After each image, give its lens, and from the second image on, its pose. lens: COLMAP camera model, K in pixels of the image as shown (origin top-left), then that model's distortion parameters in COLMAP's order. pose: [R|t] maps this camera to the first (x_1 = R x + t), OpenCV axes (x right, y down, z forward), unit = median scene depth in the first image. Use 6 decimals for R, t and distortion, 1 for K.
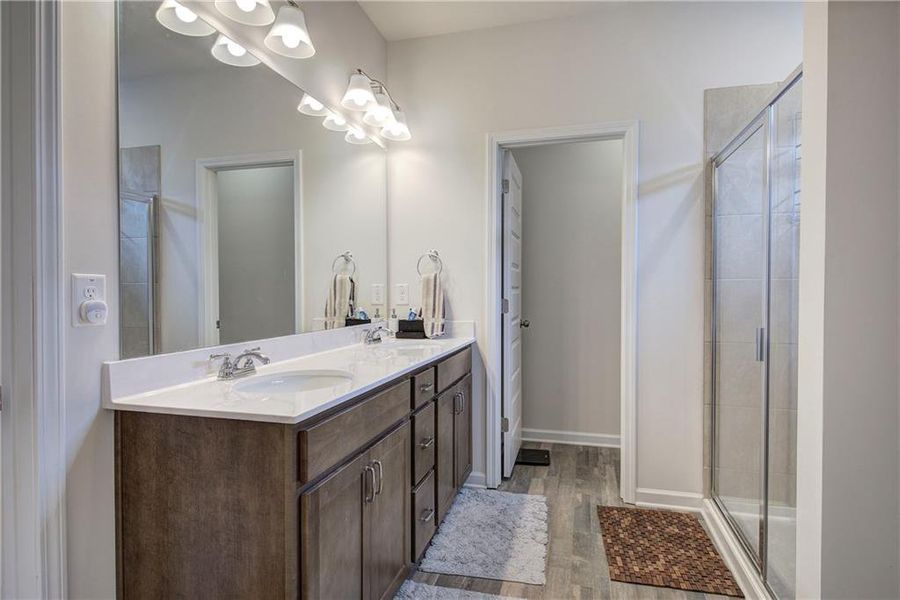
lens RADIAL K [[434.0, 0, 451.1], [0, 434.0, 298.0], [0, 0, 1]] dist [0.002135, -0.000178]
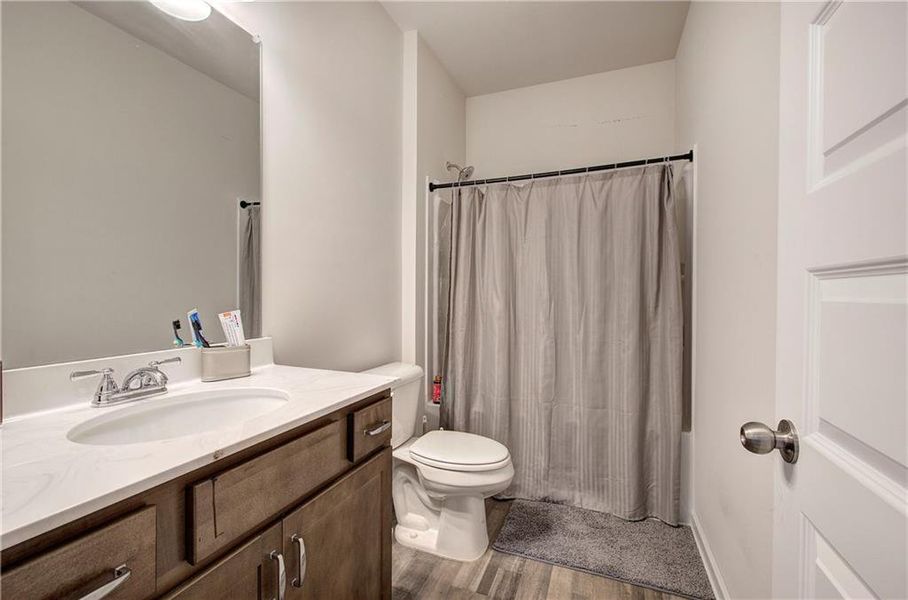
lens RADIAL K [[385.5, 0, 455.8], [0, 385.5, 298.3], [0, 0, 1]] dist [-0.002044, 0.000585]
pose [[0.997369, 0.013895, -0.071149, 0.109576], [-0.013885, 0.999903, 0.000634, -0.000152], [0.071151, 0.000356, 0.997466, 0.404010]]
